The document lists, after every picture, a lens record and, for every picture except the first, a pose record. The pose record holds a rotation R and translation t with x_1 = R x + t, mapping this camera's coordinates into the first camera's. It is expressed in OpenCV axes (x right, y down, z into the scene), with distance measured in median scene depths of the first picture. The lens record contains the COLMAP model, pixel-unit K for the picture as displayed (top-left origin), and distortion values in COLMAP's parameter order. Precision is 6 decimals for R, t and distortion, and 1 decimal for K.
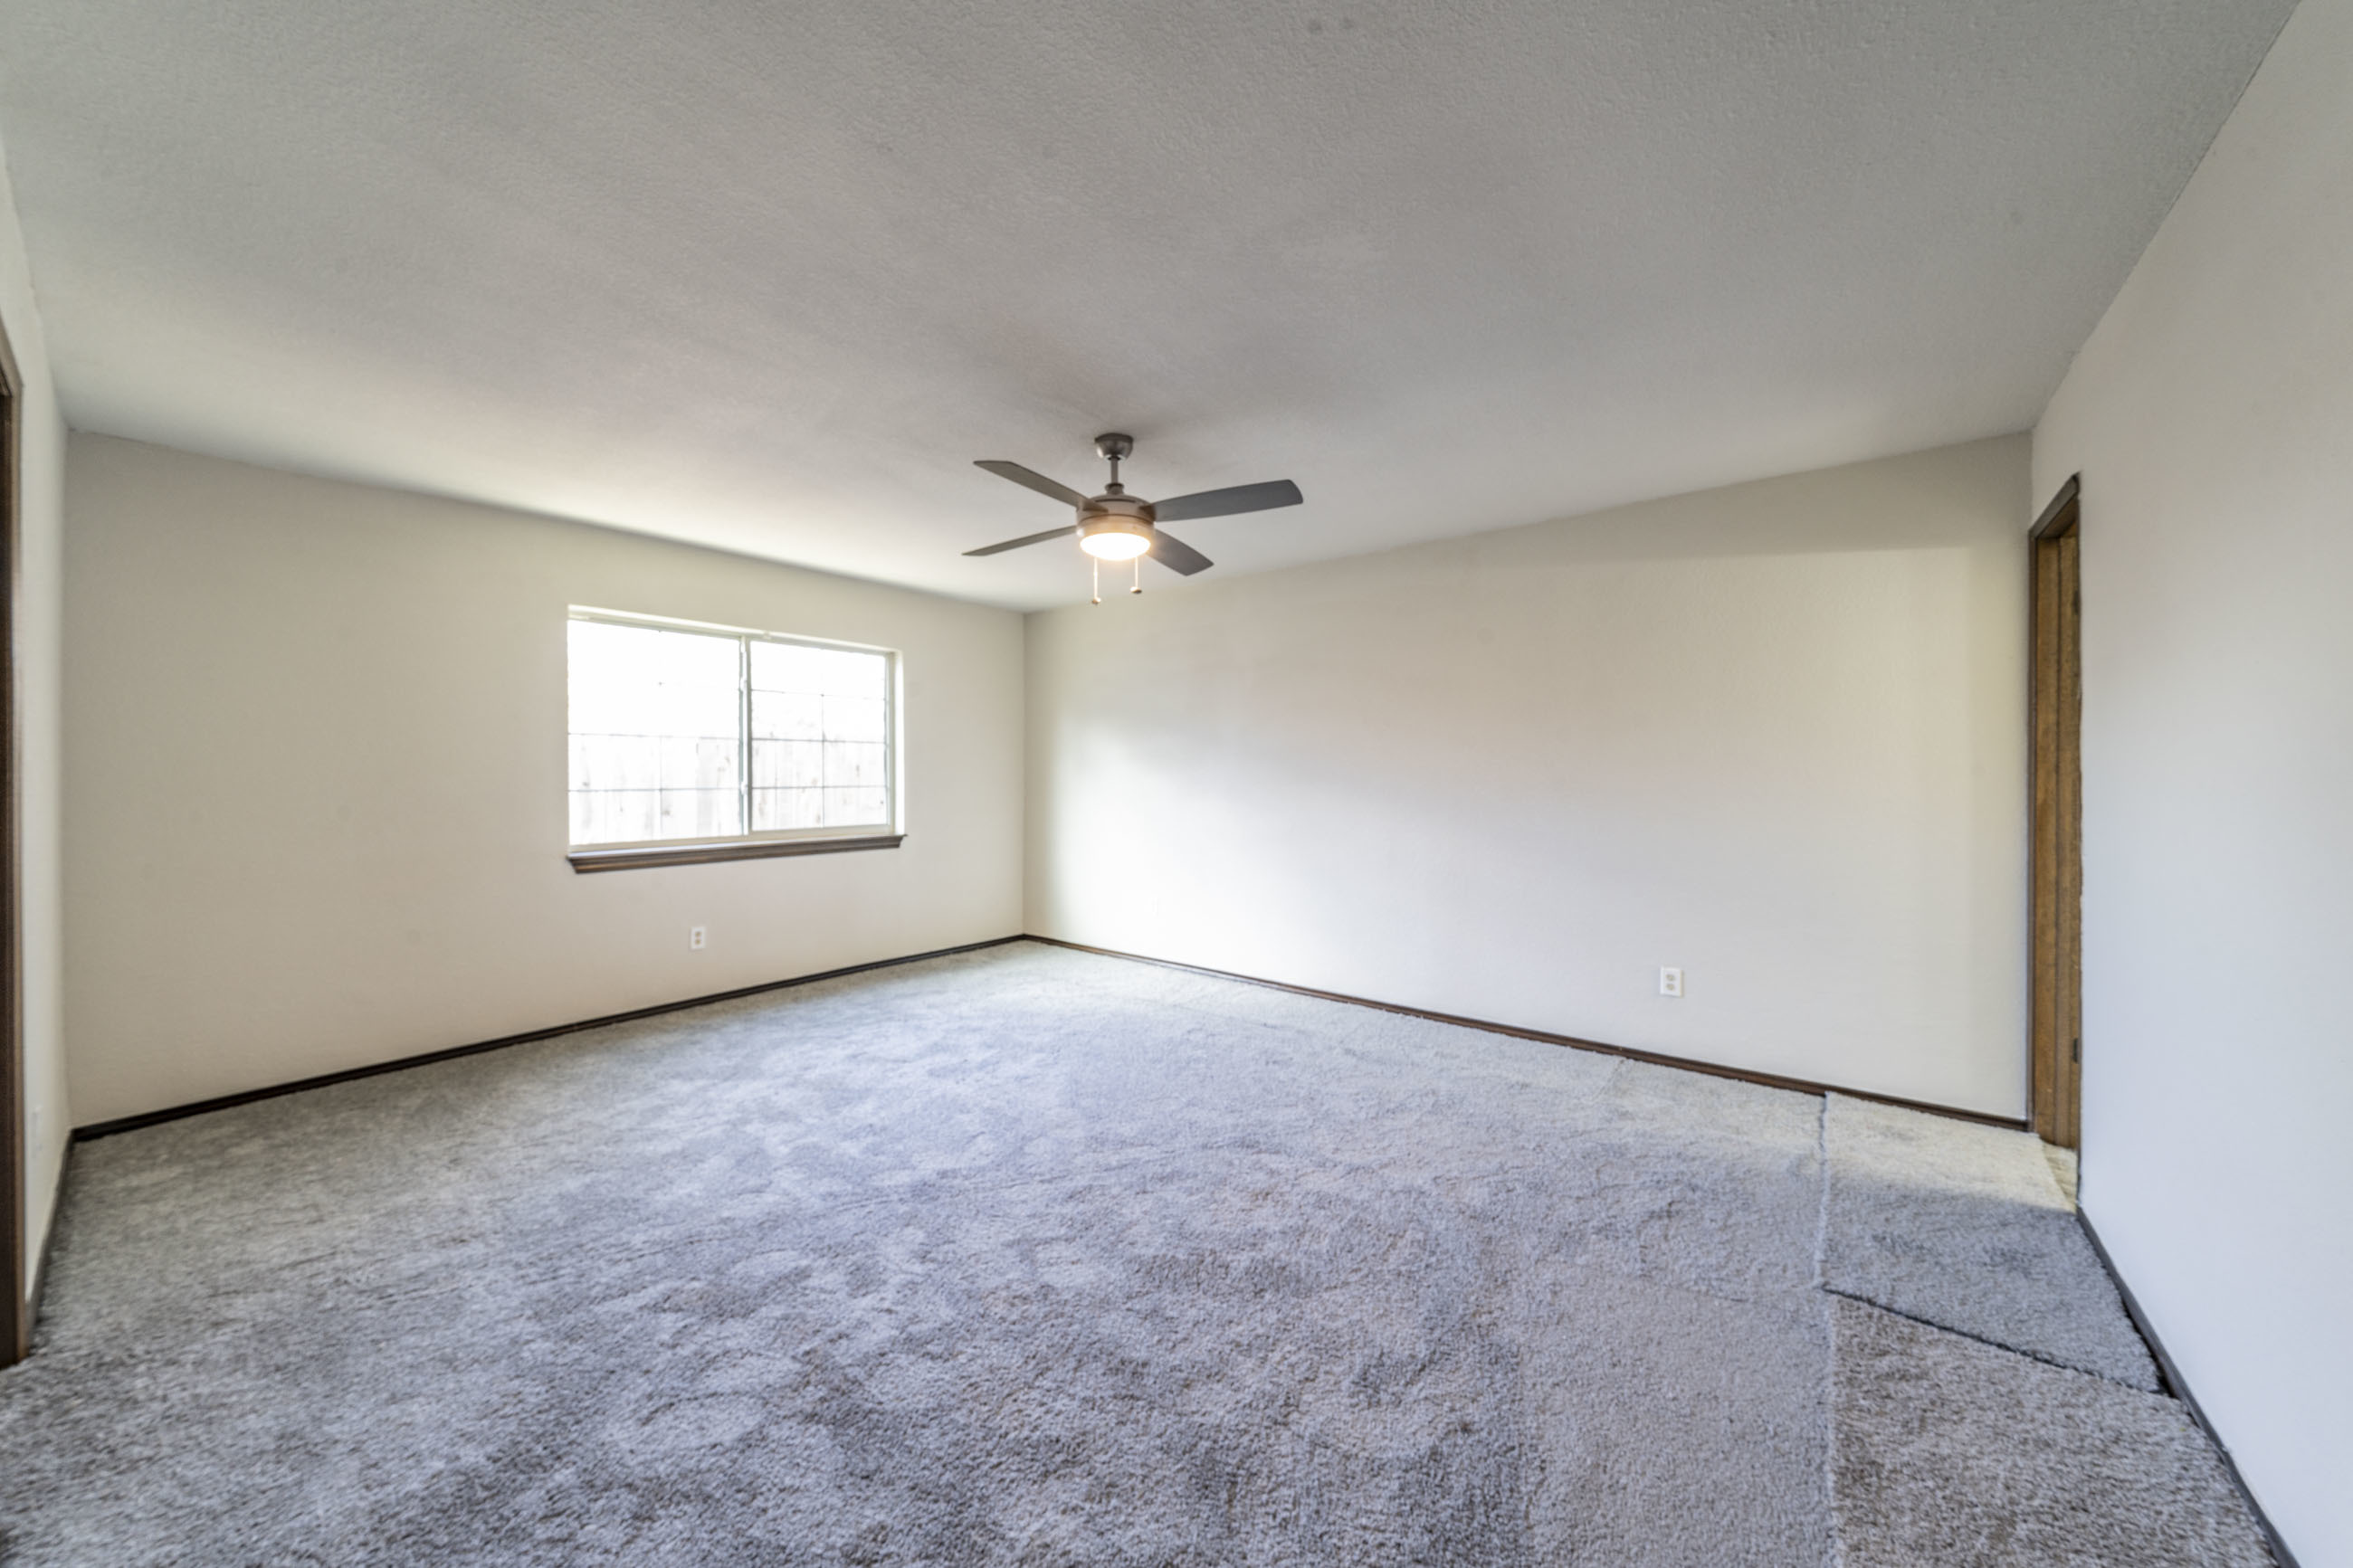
lens RADIAL K [[812.4, 0, 1174.2], [0, 812.4, 777.7], [0, 0, 1]] dist [0.000491, 0.000002]
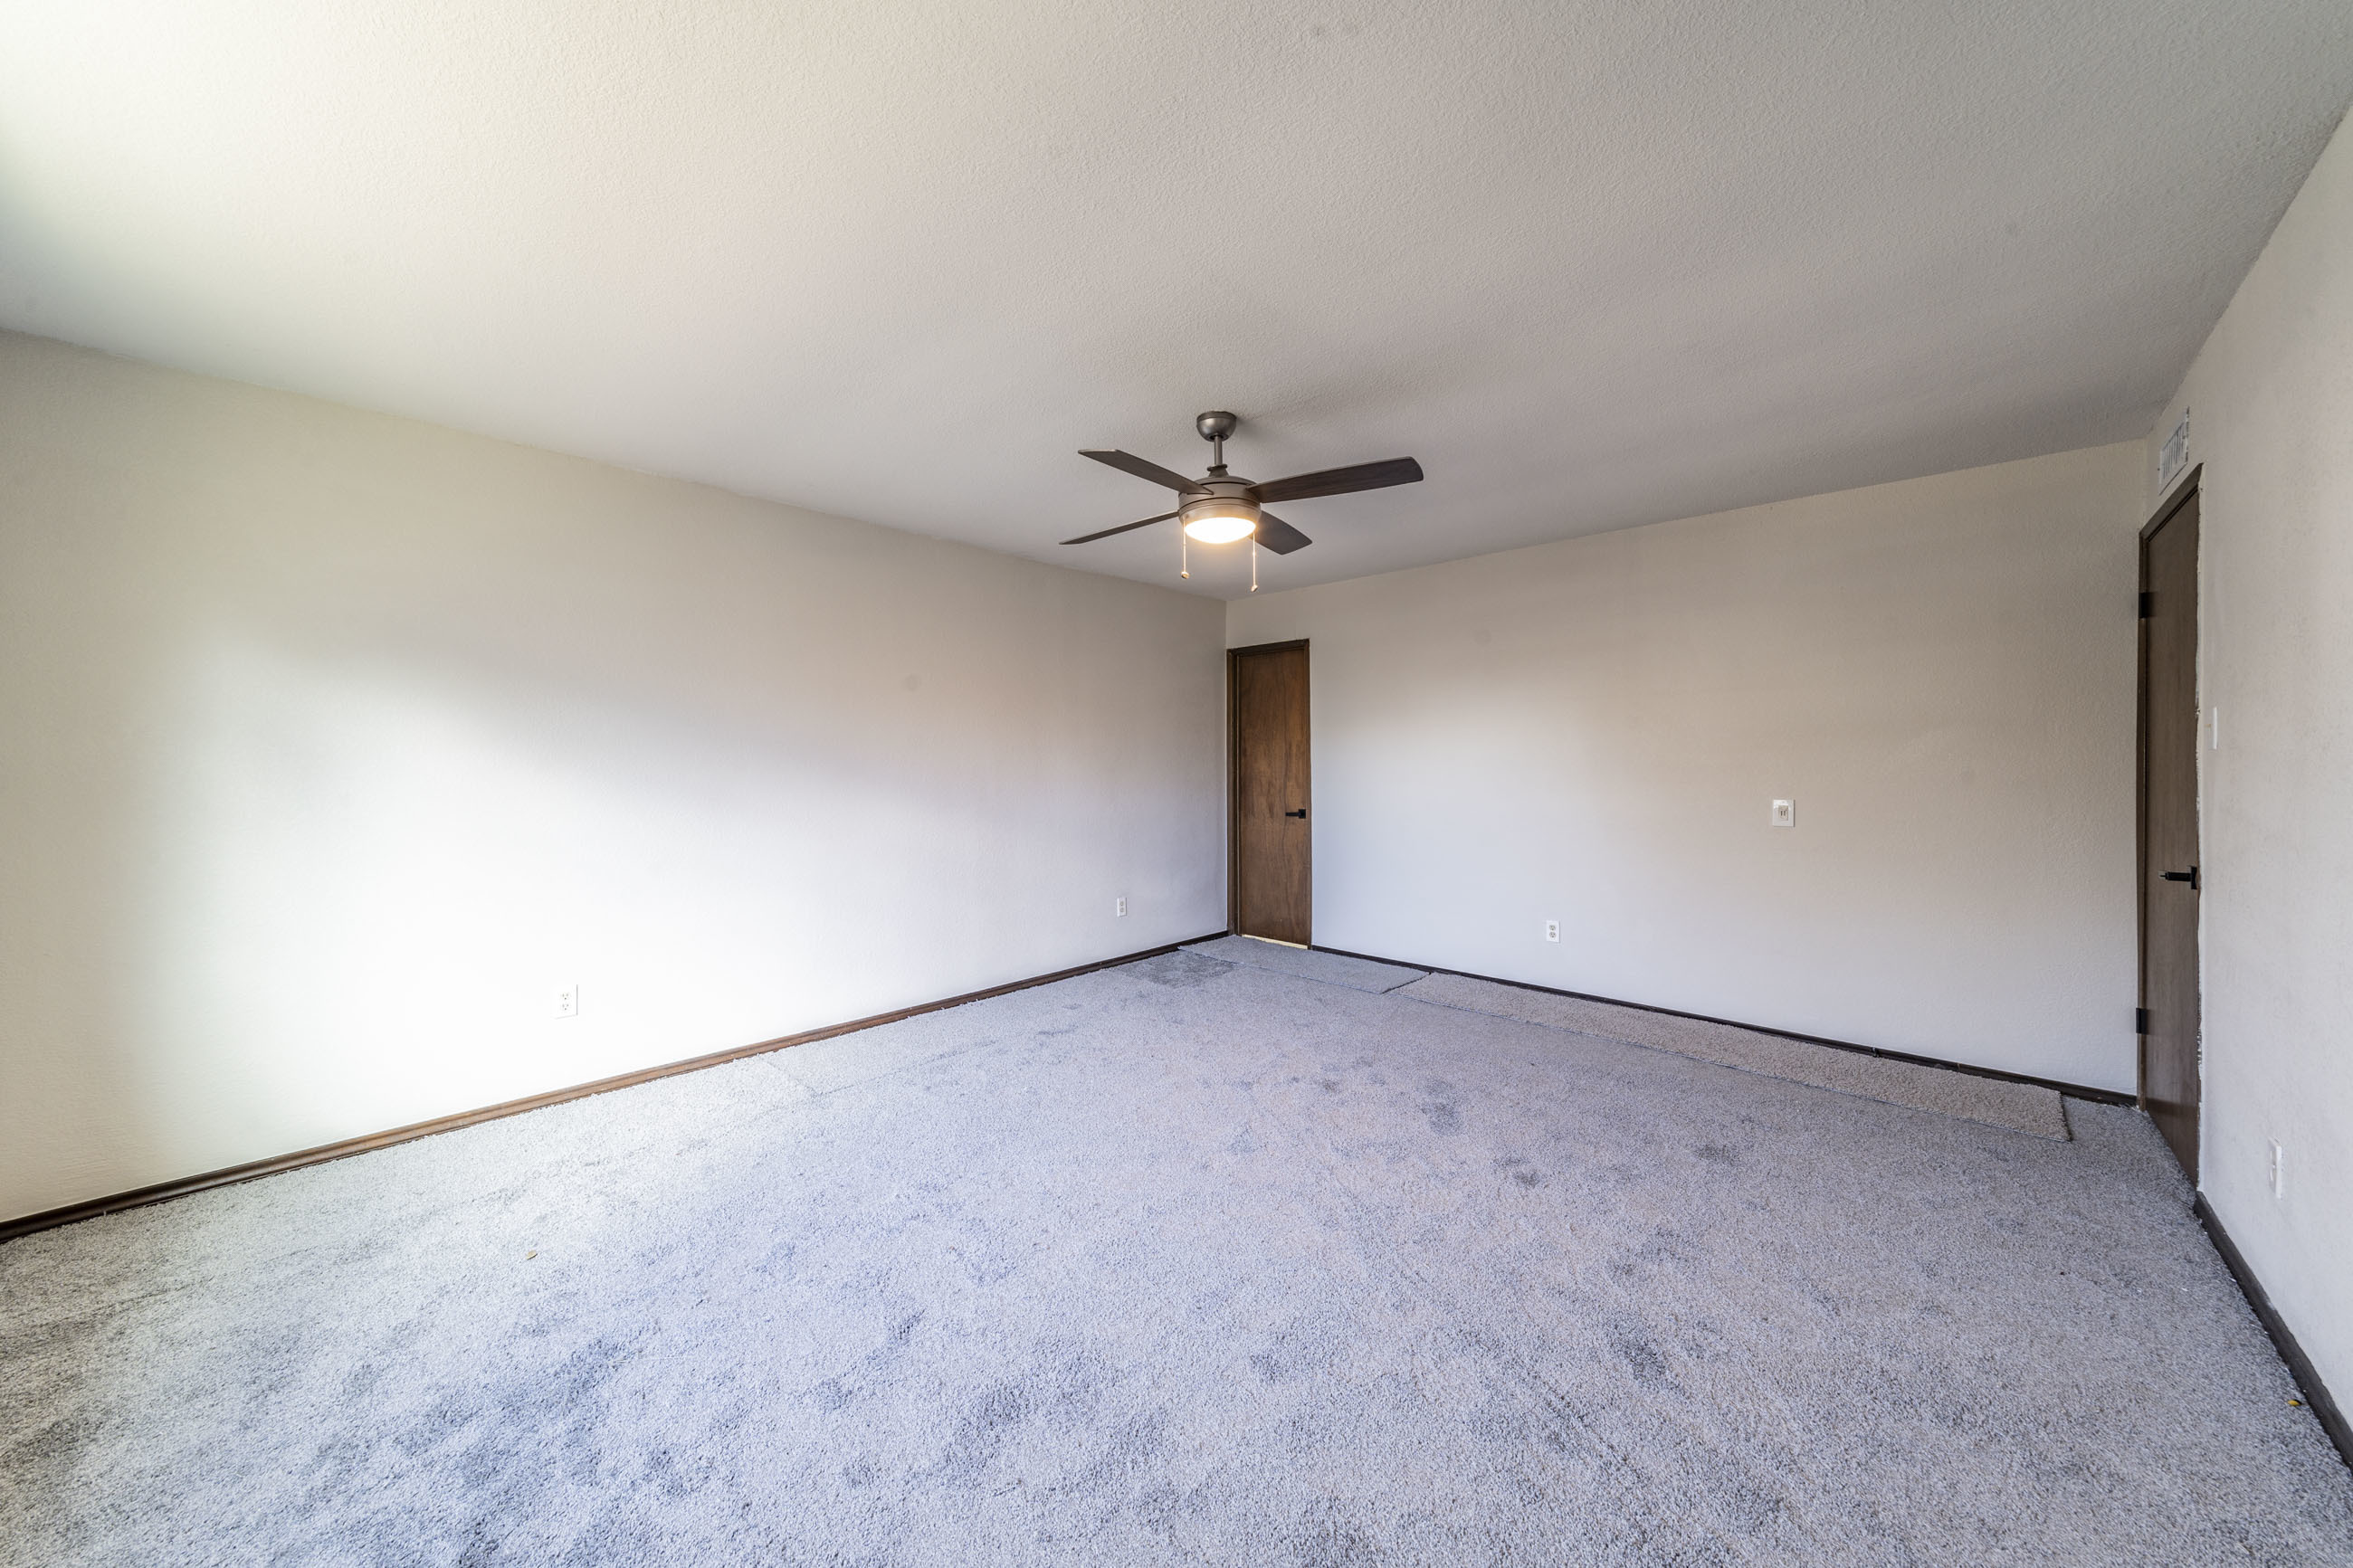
lens RADIAL K [[812.4, 0, 1174.2], [0, 812.4, 777.7], [0, 0, 1]] dist [0.000491, 0.000002]
pose [[0.079698, -0.015551, 0.996698, -0.971378], [0.007136, 0.999862, 0.015030, 0.000521], [-0.996794, 0.005914, 0.079798, 0.930828]]
